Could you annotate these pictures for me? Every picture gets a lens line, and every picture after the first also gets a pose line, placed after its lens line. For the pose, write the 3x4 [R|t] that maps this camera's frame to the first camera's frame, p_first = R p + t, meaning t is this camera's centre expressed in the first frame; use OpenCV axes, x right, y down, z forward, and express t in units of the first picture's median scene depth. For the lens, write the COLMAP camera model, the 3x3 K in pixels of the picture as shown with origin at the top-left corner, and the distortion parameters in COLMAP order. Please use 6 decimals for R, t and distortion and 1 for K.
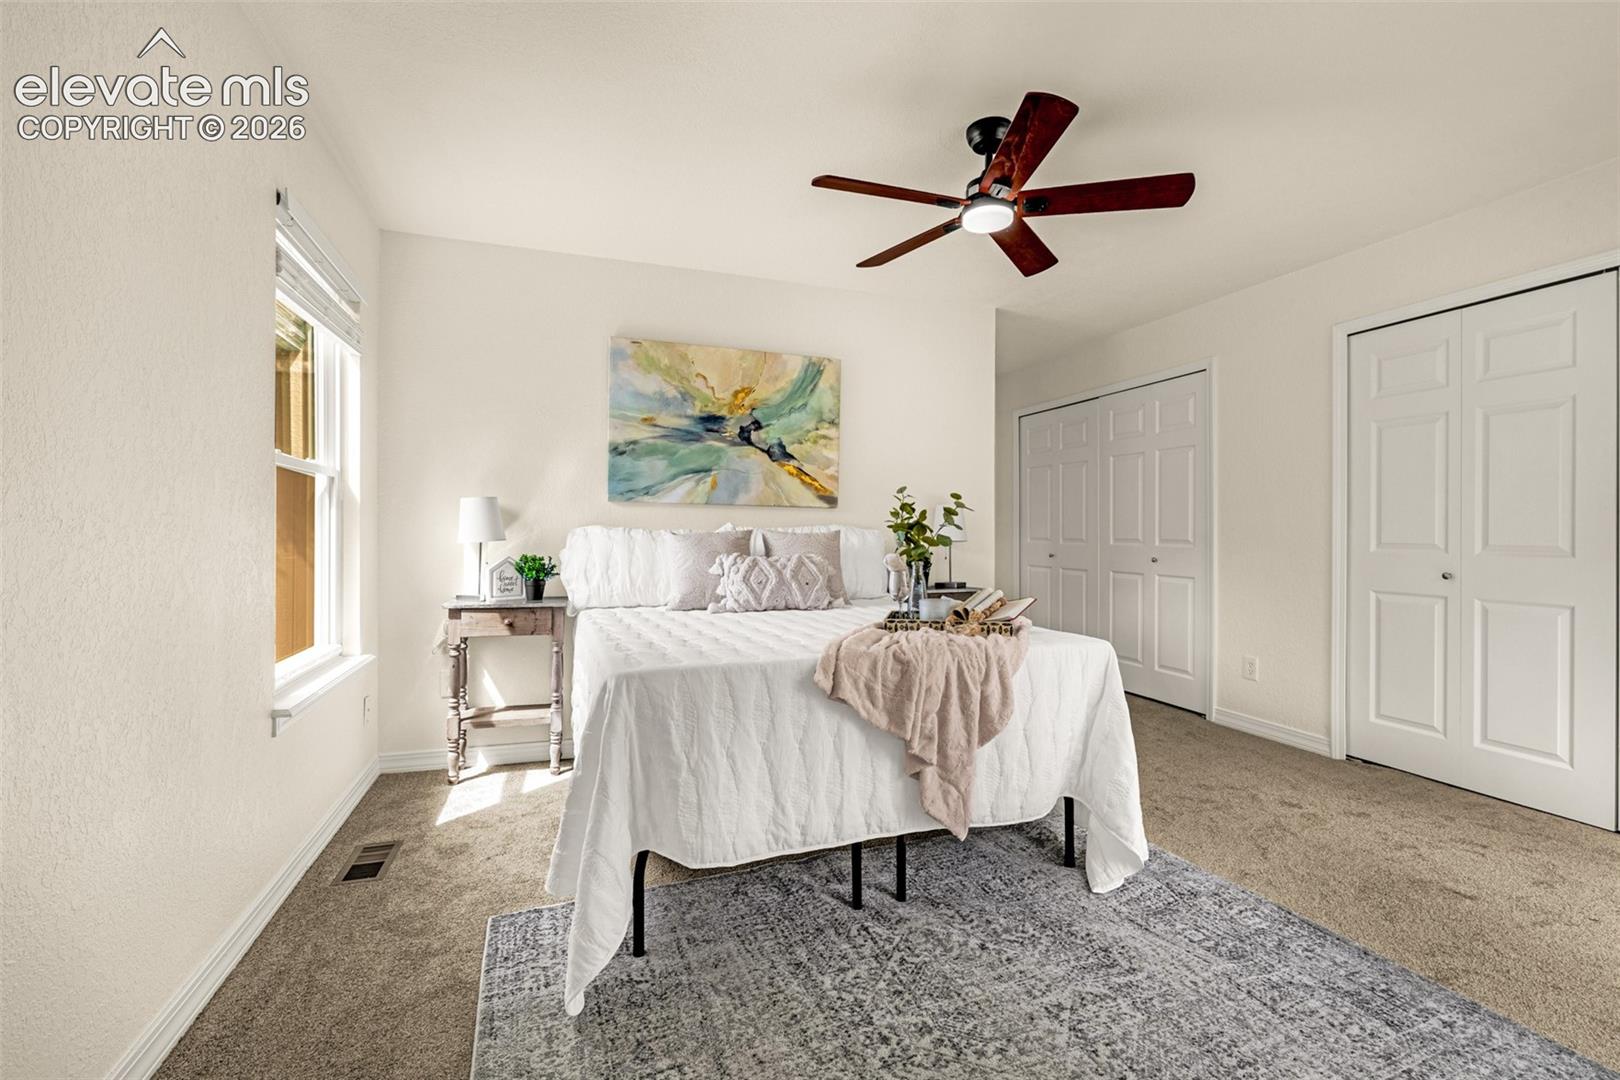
lens RADIAL K [[691.4, 0, 800.7], [0, 691.4, 543.2], [0, 0, 1]] dist [-0.002292, -0.000875]
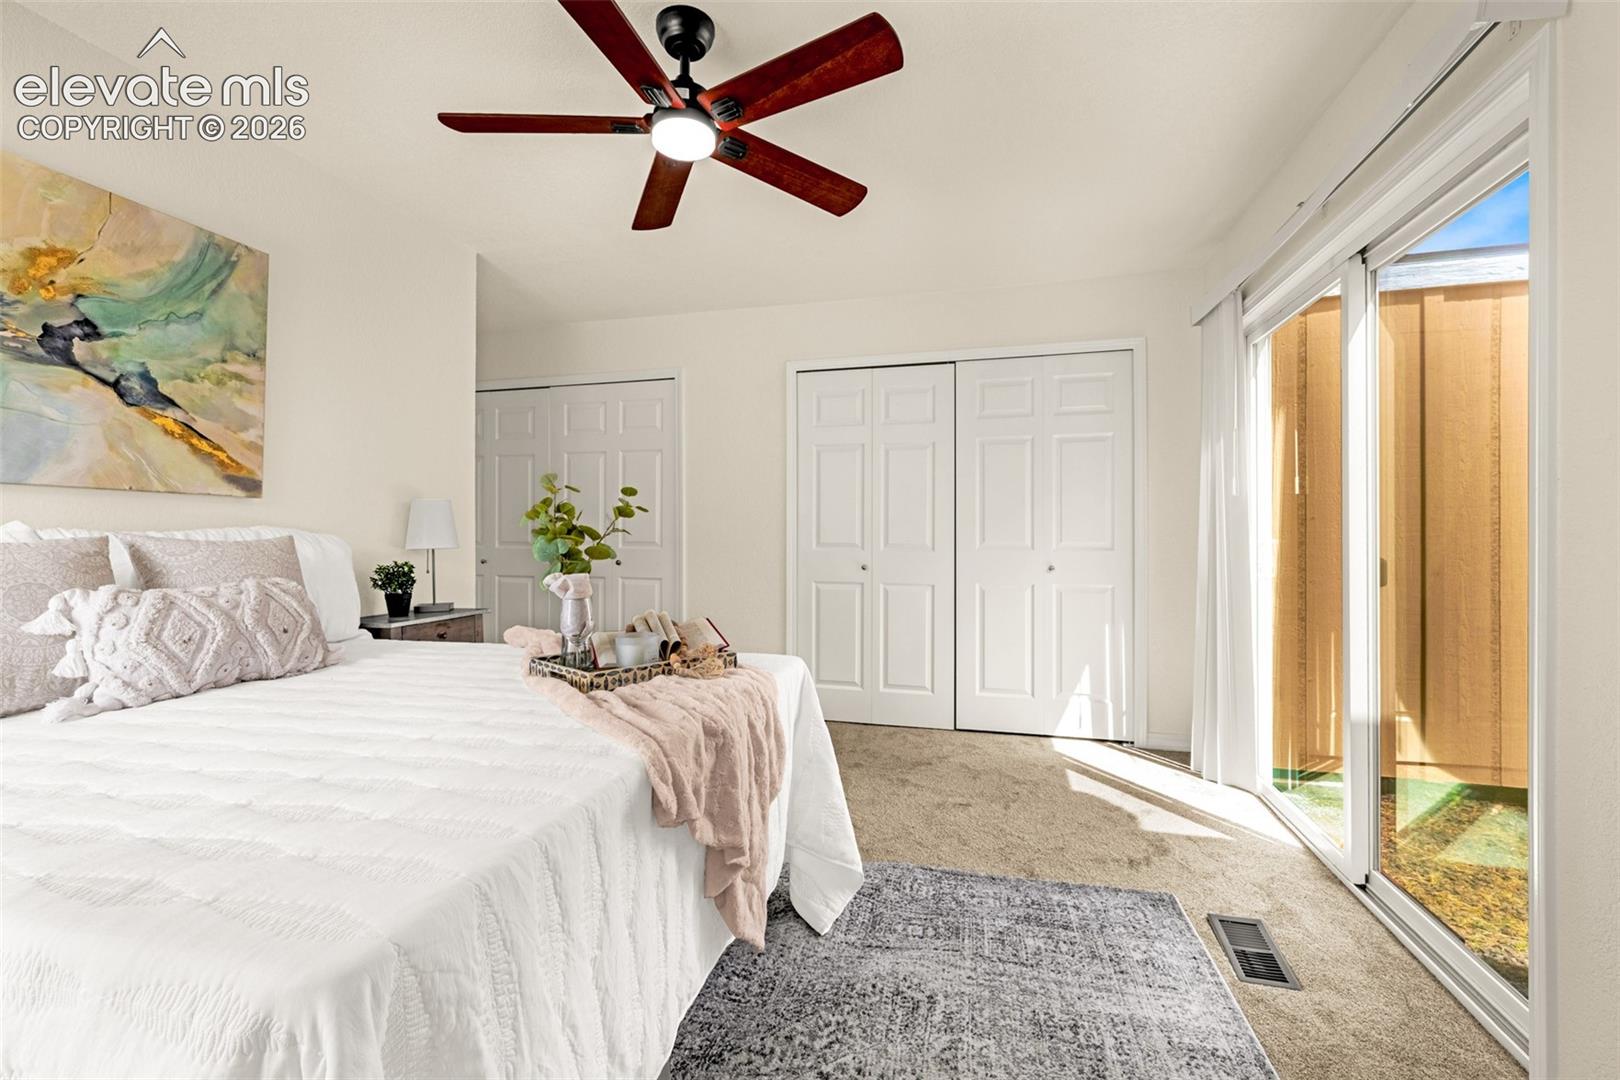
lens RADIAL K [[691.4, 0, 803.9], [0, 691.4, 535.5], [0, 0, 1]] dist [-0.002292, -0.000875]
pose [[0.559524, -0.006433, 0.828789, -0.201833], [0.015286, 0.999880, -0.002558, -0.010546], [-0.828673, 0.014100, 0.559555, 0.301013]]
